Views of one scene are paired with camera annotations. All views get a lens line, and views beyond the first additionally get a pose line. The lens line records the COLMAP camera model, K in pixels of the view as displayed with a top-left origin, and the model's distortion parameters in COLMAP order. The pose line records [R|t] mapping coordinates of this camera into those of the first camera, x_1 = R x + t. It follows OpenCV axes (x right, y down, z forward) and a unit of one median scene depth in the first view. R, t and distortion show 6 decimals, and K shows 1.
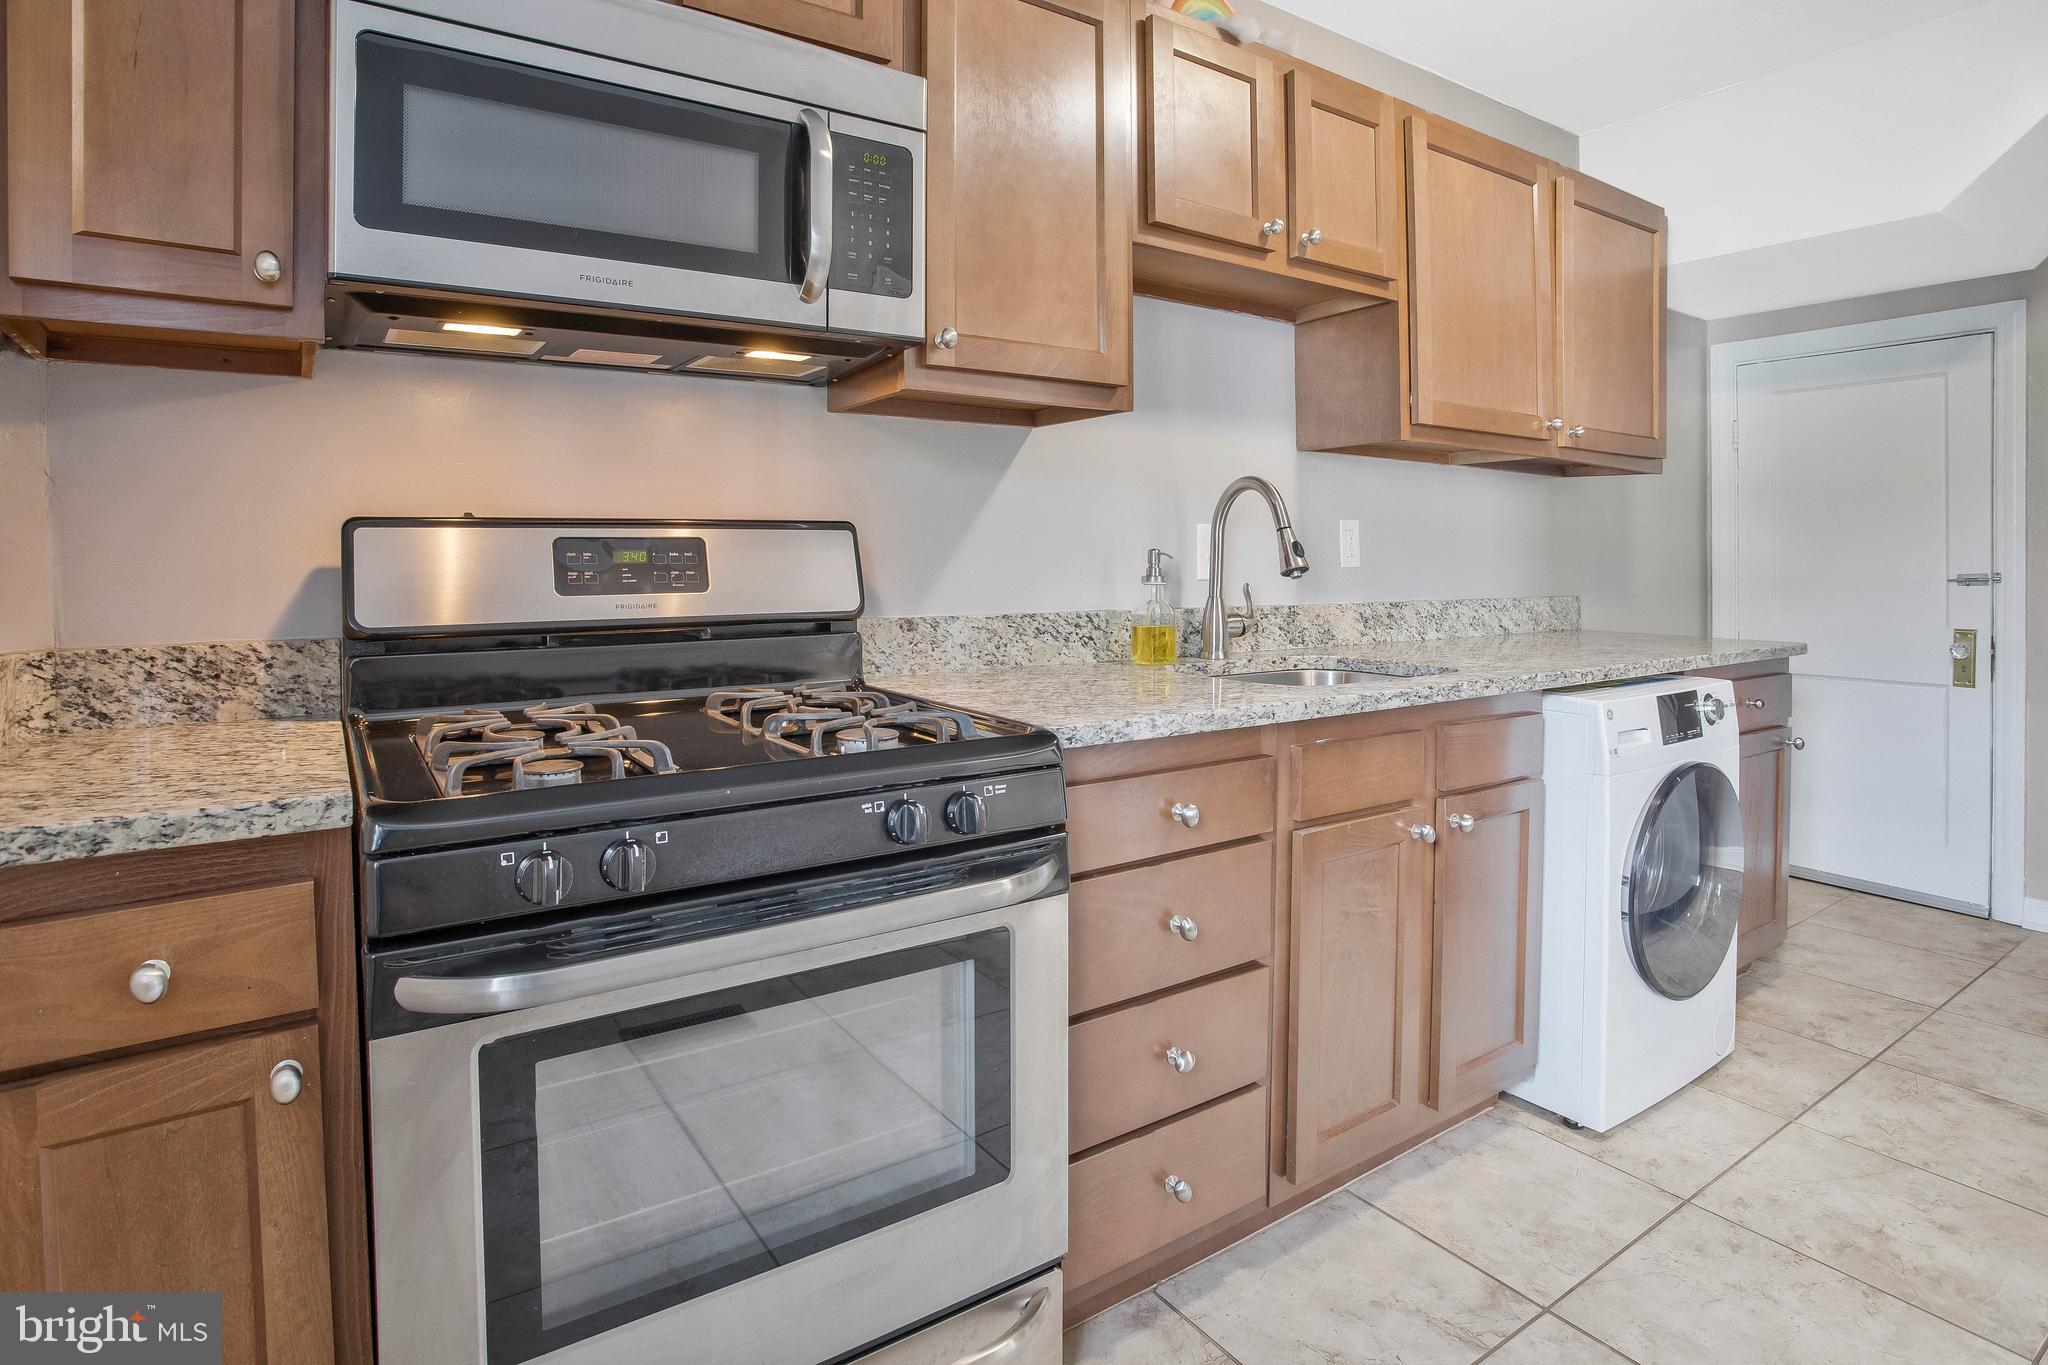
lens RADIAL K [[1075.4, 0, 1035.9], [0, 1075.4, 549.2], [0, 0, 1]] dist [-0.028927, 0.000610]
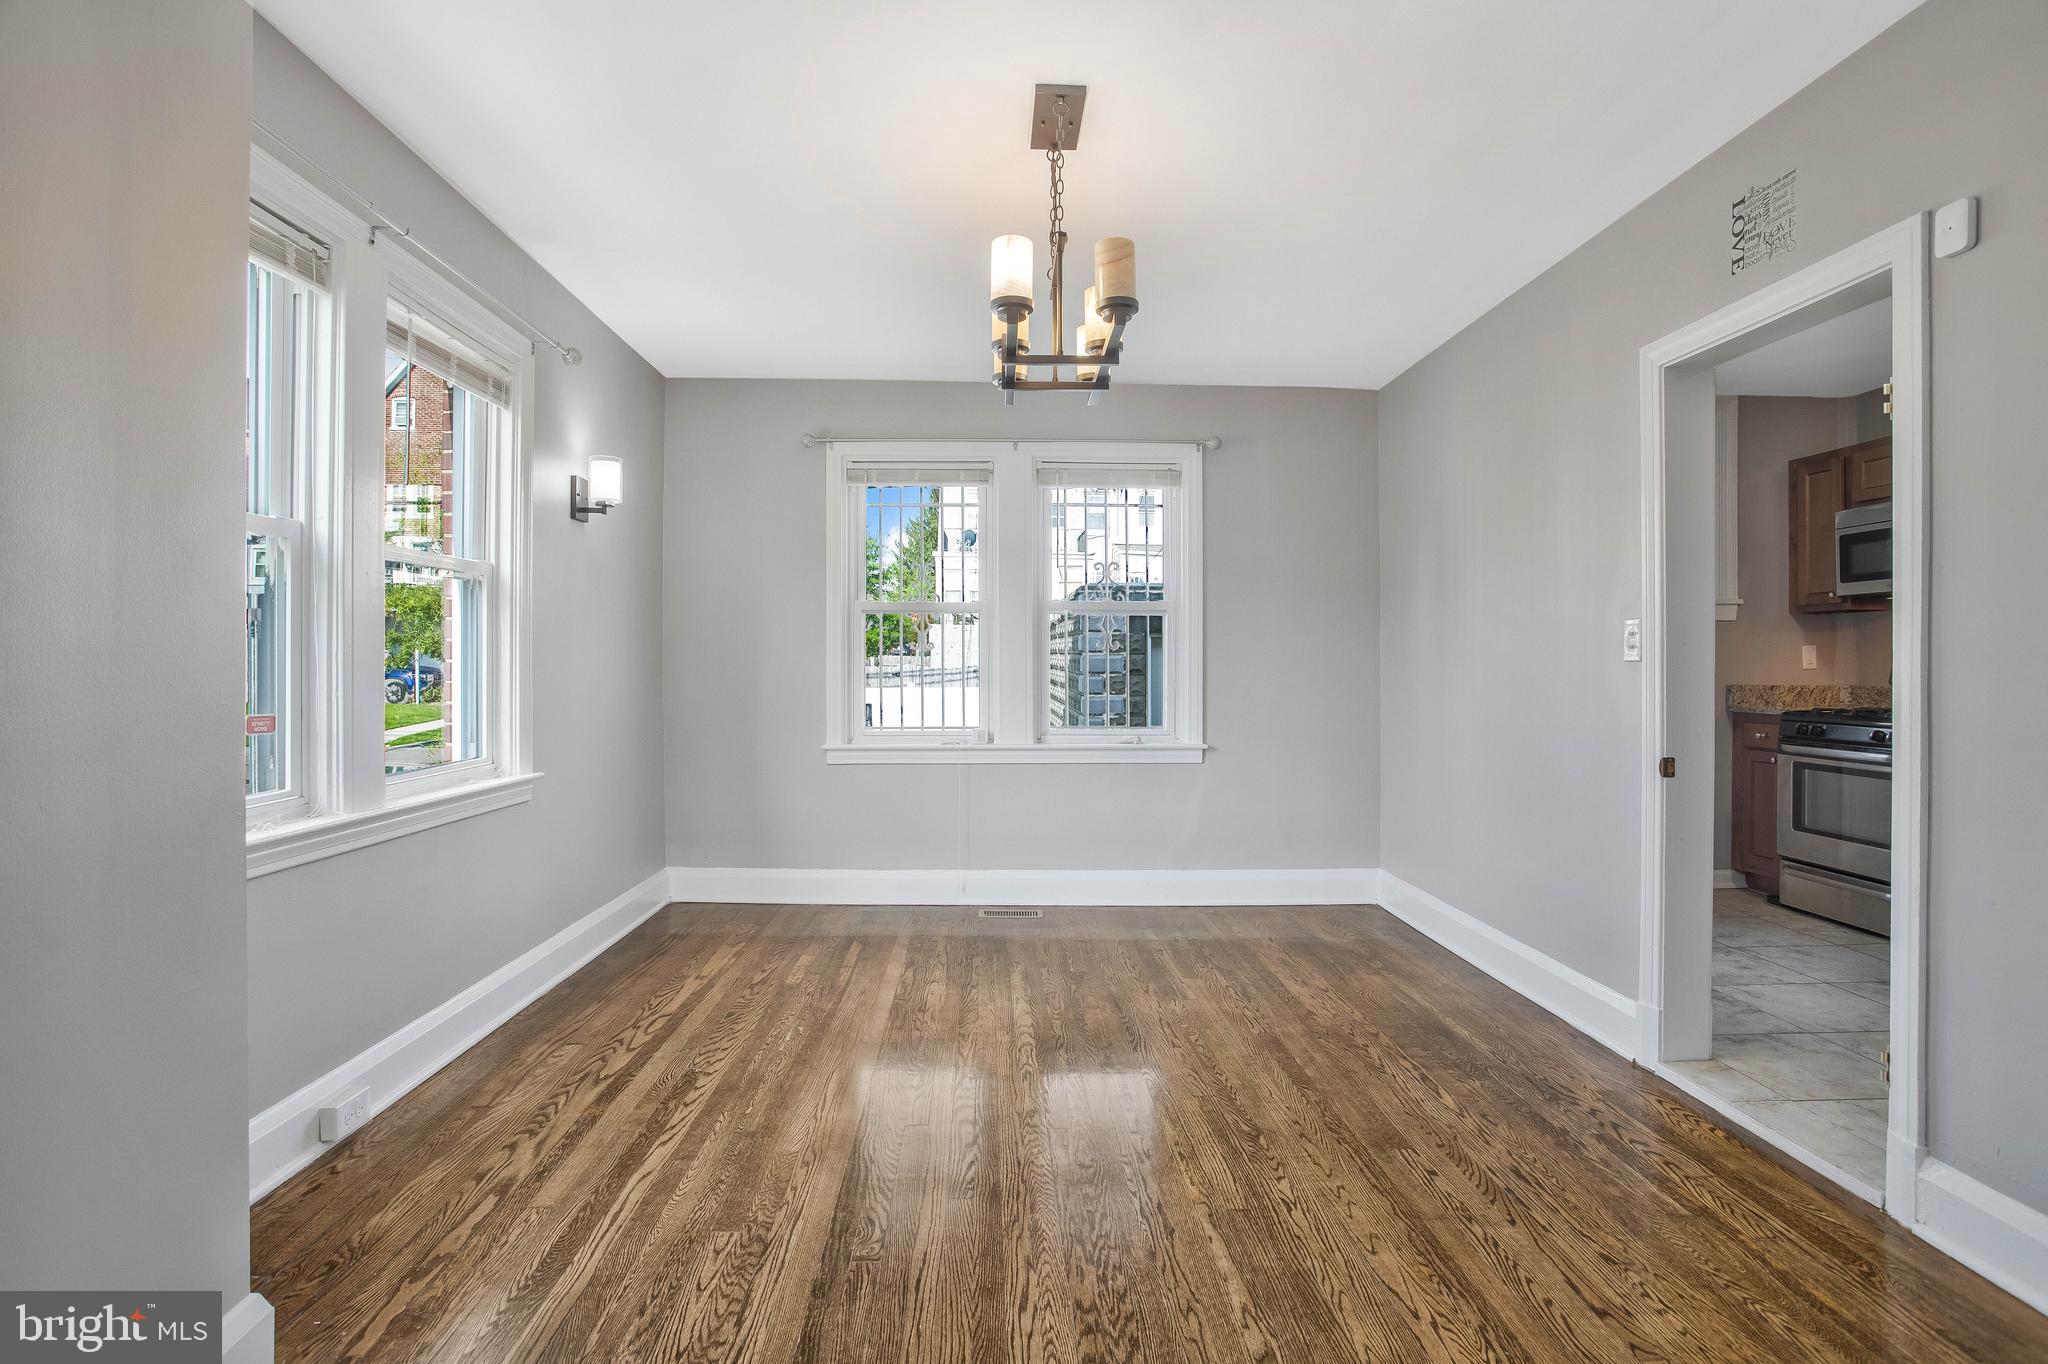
lens RADIAL K [[986.8, 0, 1024.0], [0, 986.8, 682.0], [0, 0, 1]] dist [-0.079586, 0.029856]
pose [[-0.541077, 0.013586, -0.840864, 2.244498], [0.003347, 0.999896, 0.014002, 0.010750], [0.840967, 0.004762, -0.541066, 0.162838]]
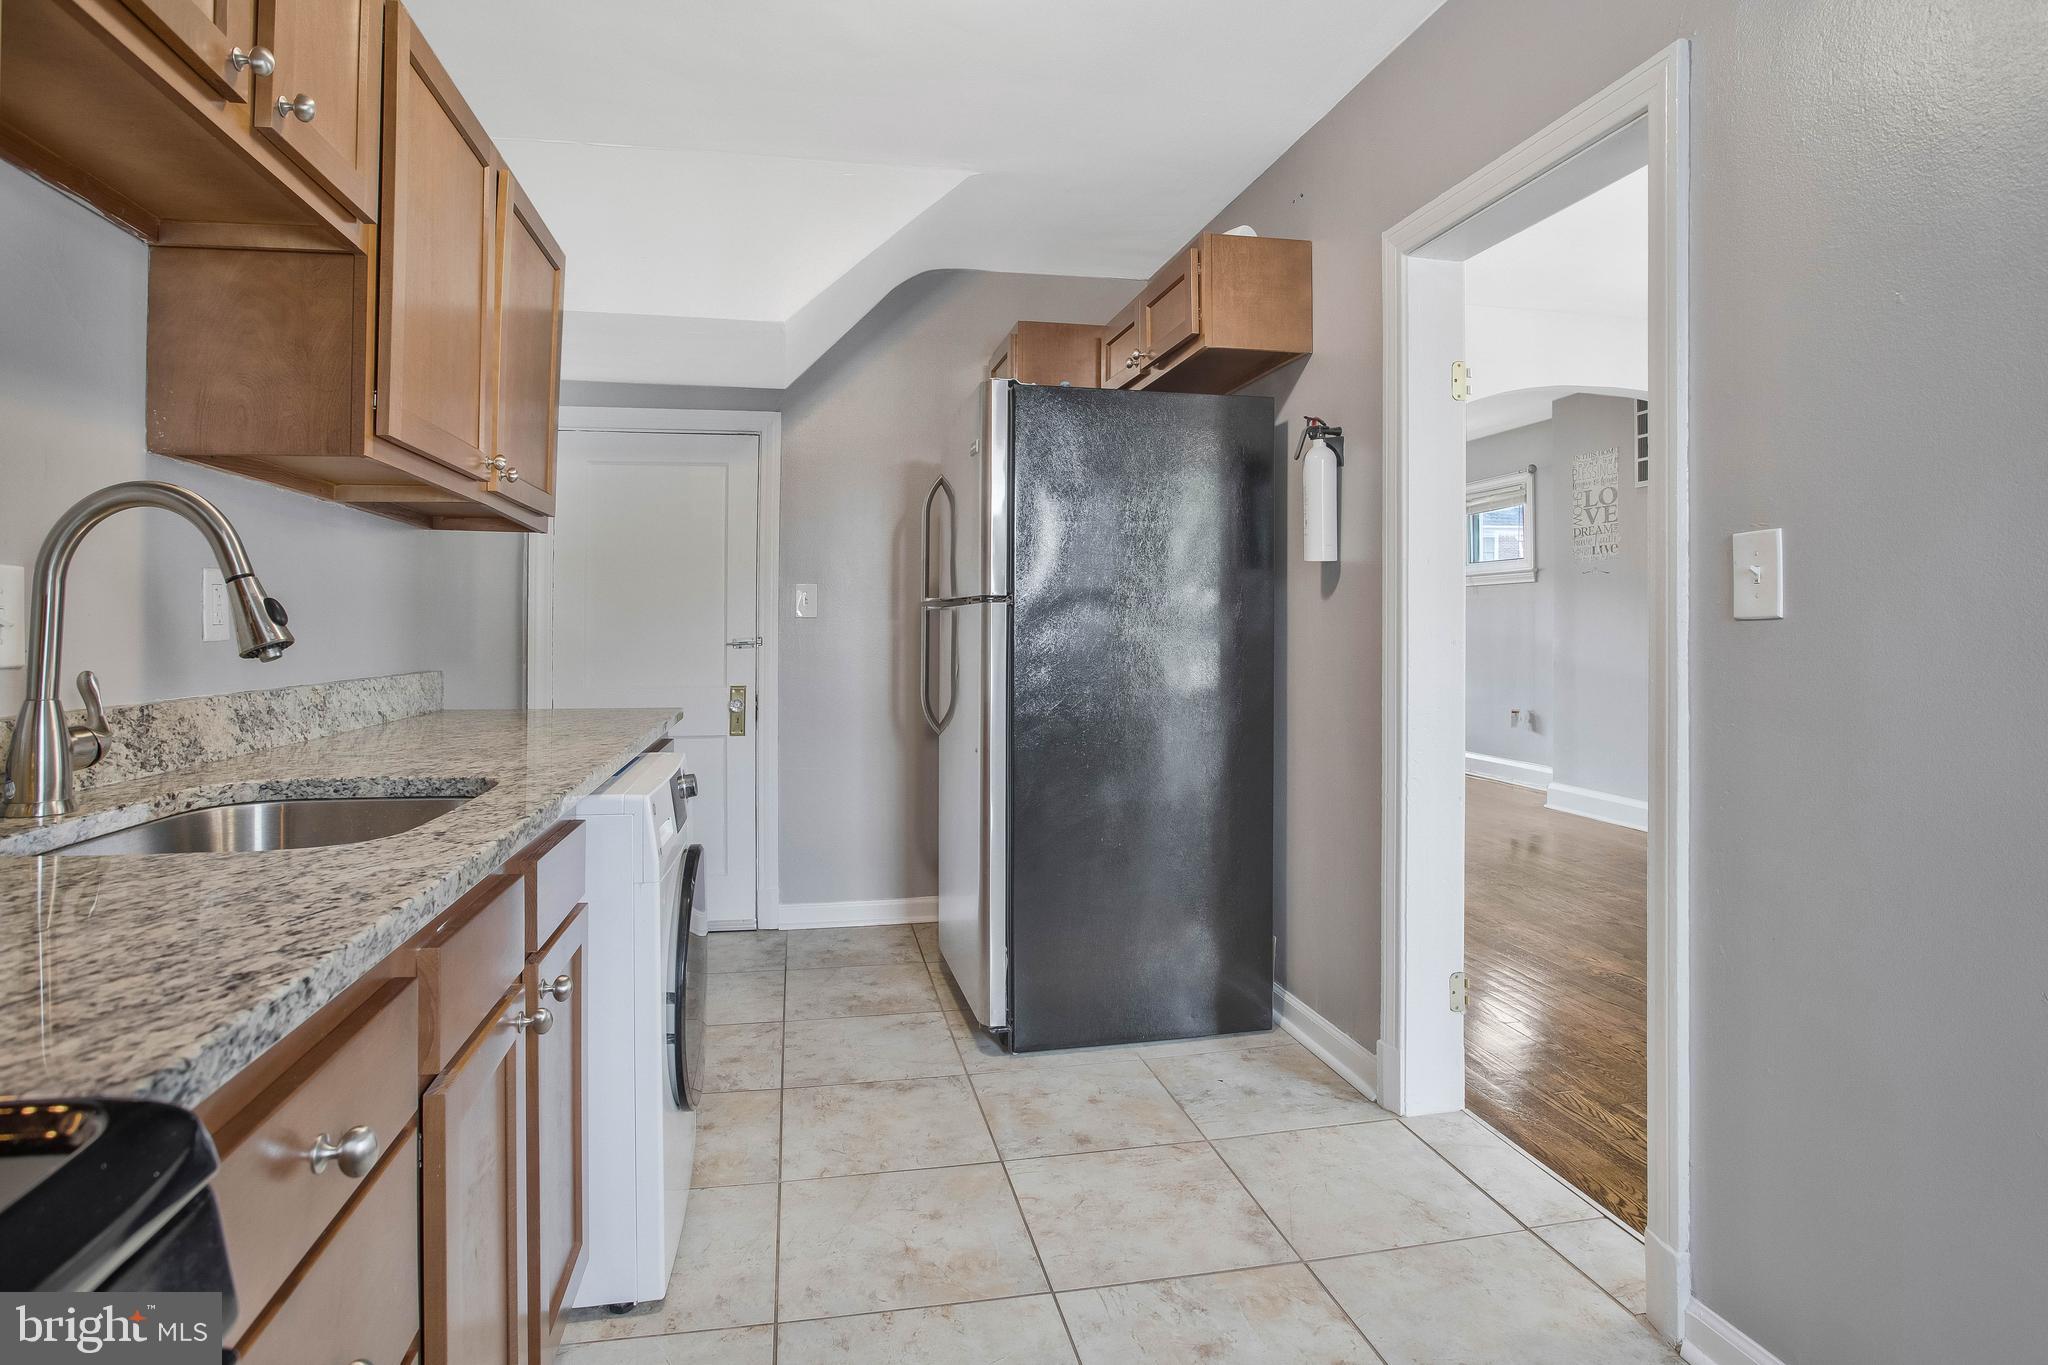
lens RADIAL K [[1073.6, 0, 1016.9], [0, 1073.6, 606.9], [0, 0, 1]] dist [-0.073944, 0.037594]
pose [[0.395510, 0.013631, 0.918360, -0.119939], [-0.005477, 0.999907, -0.012483, 0.002025], [-0.918445, -0.000093, 0.395548, 0.368270]]
